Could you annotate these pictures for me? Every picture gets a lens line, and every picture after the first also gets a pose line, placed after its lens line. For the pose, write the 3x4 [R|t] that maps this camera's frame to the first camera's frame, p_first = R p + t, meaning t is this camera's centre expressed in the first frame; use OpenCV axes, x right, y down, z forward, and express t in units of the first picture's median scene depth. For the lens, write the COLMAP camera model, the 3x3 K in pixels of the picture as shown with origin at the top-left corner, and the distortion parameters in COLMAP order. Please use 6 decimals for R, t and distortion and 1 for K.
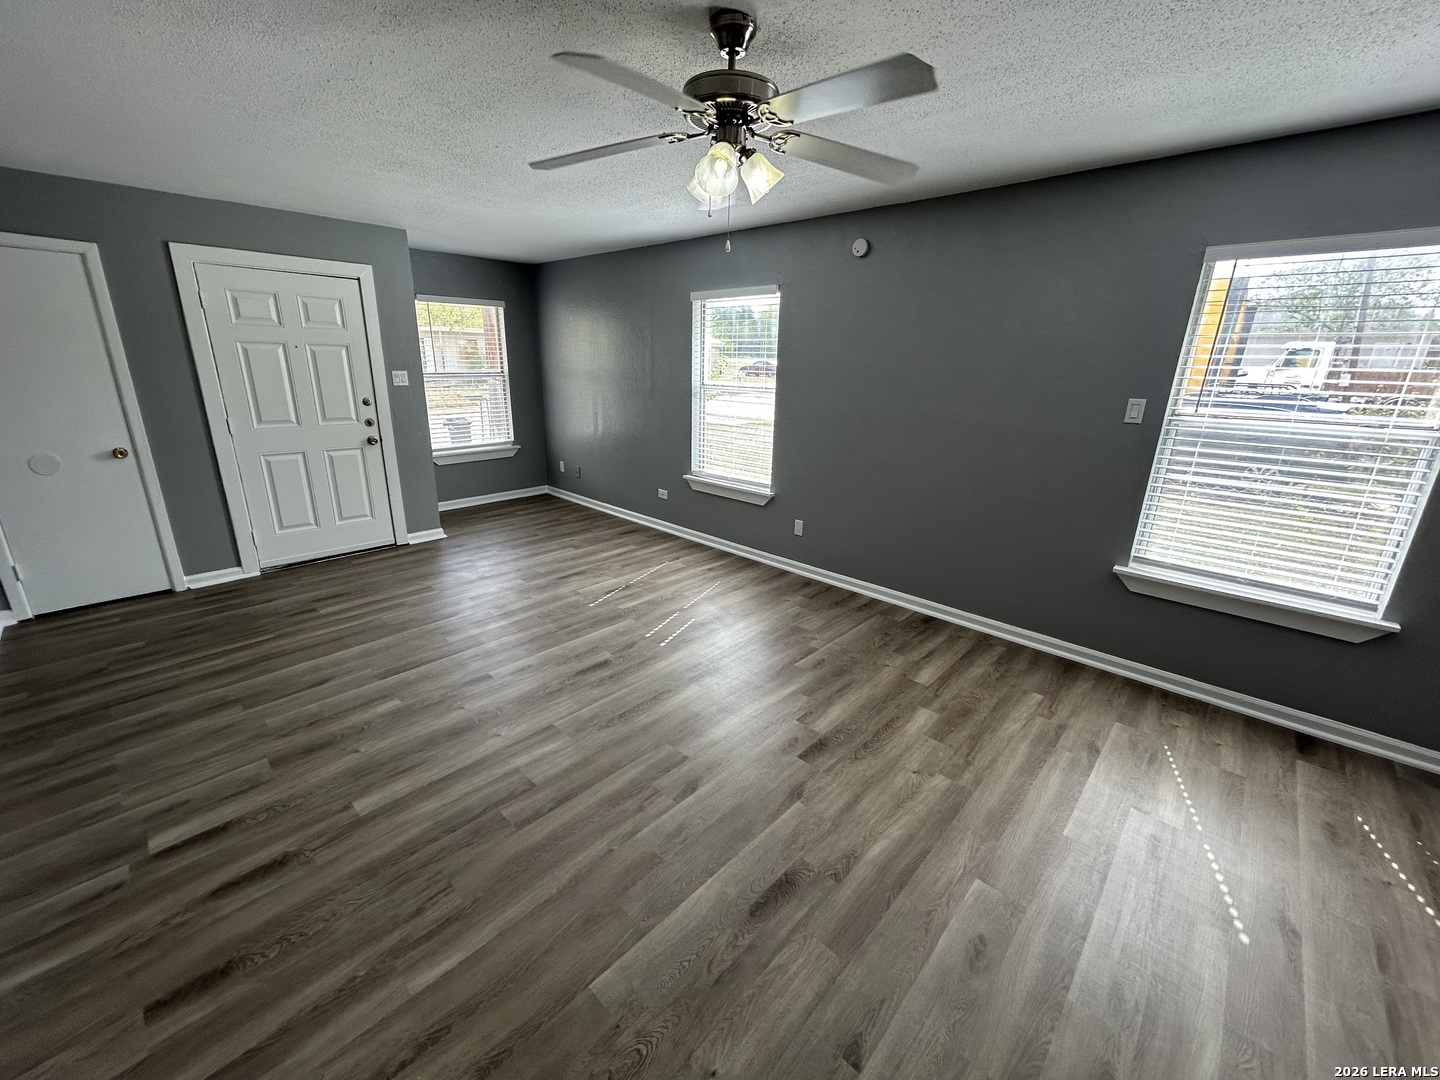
lens RADIAL K [[577.2, 0, 719.7], [0, 577.2, 537.1], [0, 0, 1]] dist [0.000635, 0.000726]
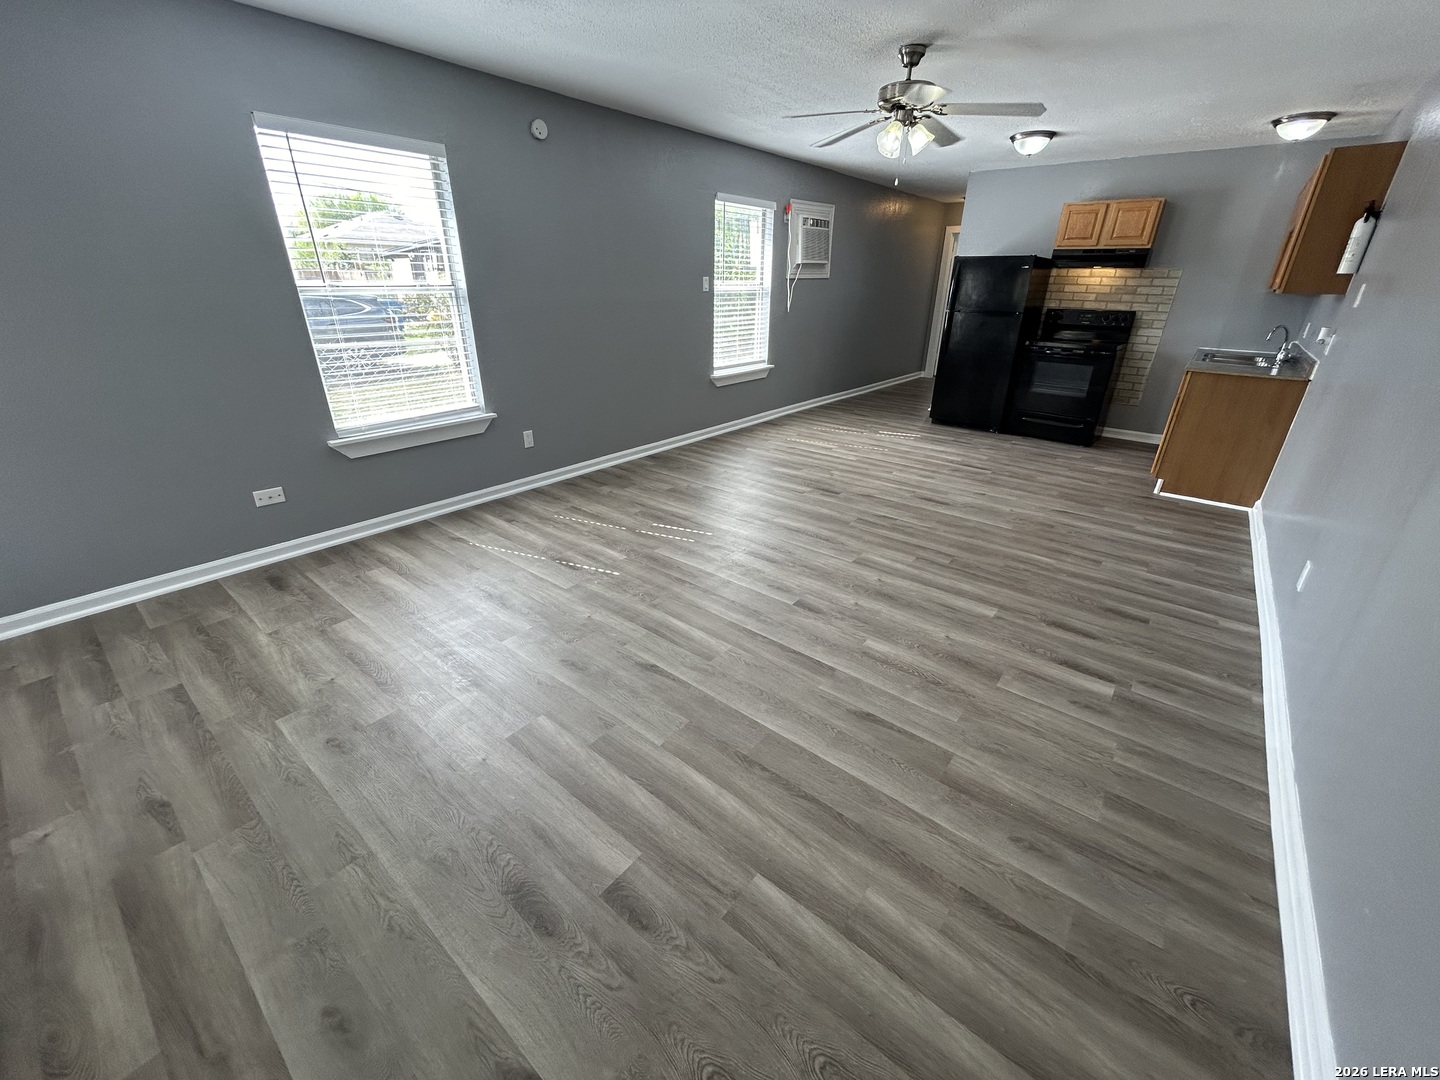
lens RADIAL K [[577.2, 0, 723.1], [0, 577.2, 537.3], [0, 0, 1]] dist [0.000635, 0.000726]
pose [[-0.071813, -0.427744, 0.901043, -1.118346], [0.281964, 0.857820, 0.429698, -0.270801], [-0.956734, 0.284919, 0.059006, 0.968714]]
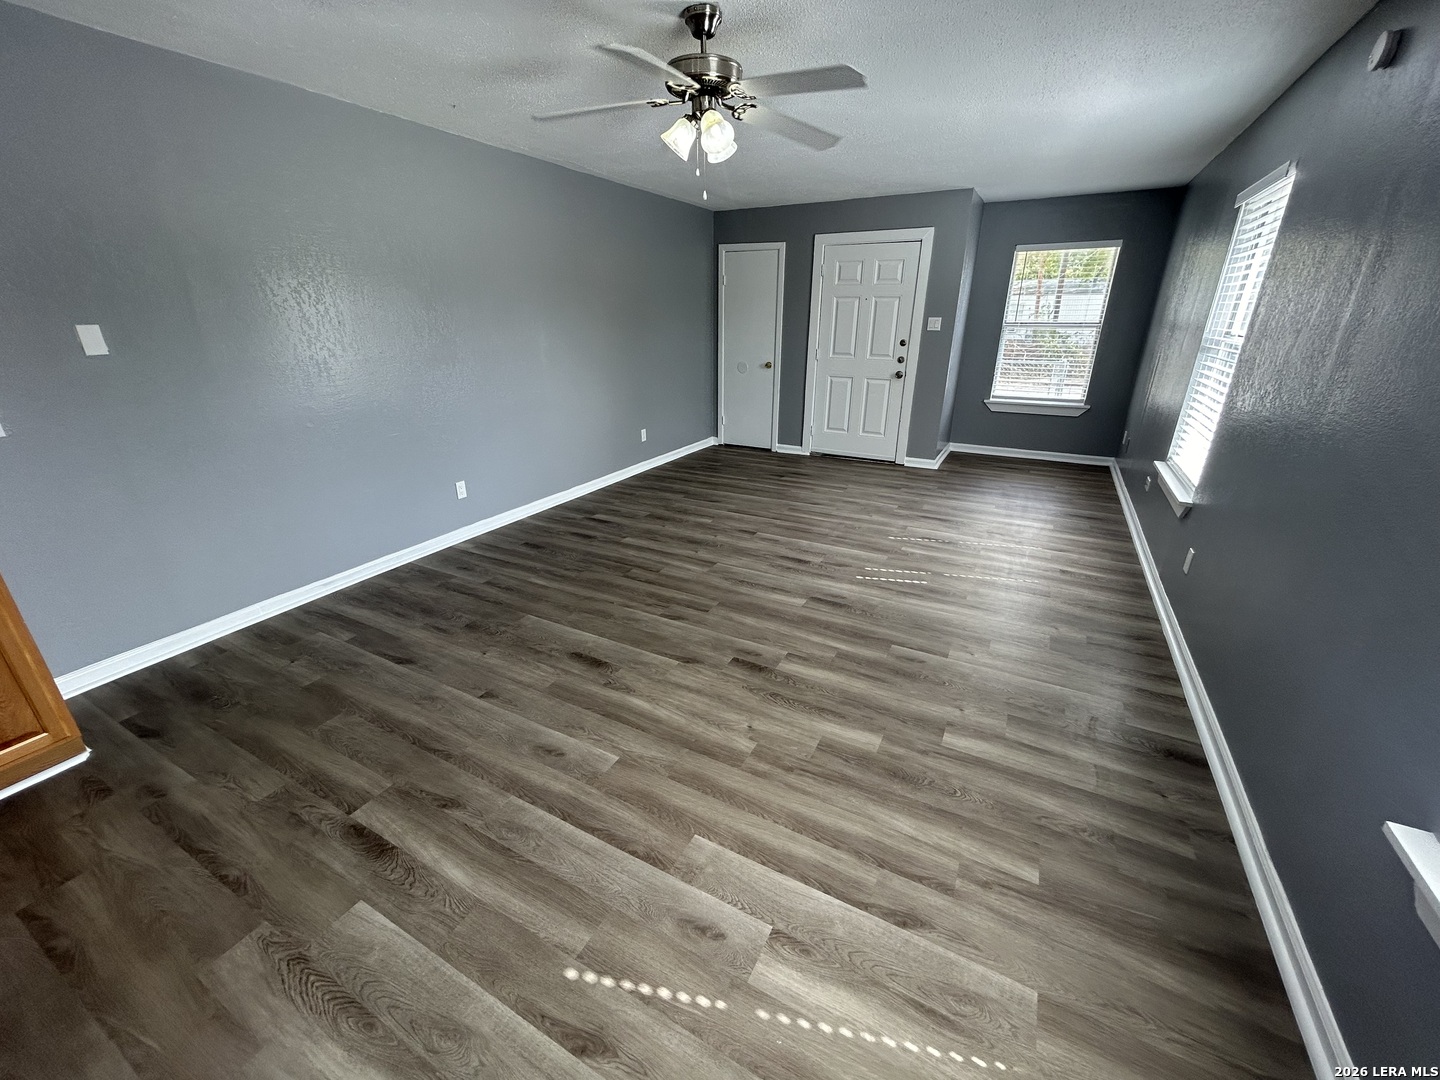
lens RADIAL K [[577.2, 0, 719.6], [0, 577.2, 540.6], [0, 0, 1]] dist [0.000635, 0.000726]
pose [[0.256748, 0.336239, -0.906104, 0.806204], [-0.279735, 0.923255, 0.263340, -0.083680], [0.925110, 0.185857, 0.331101, 0.433294]]
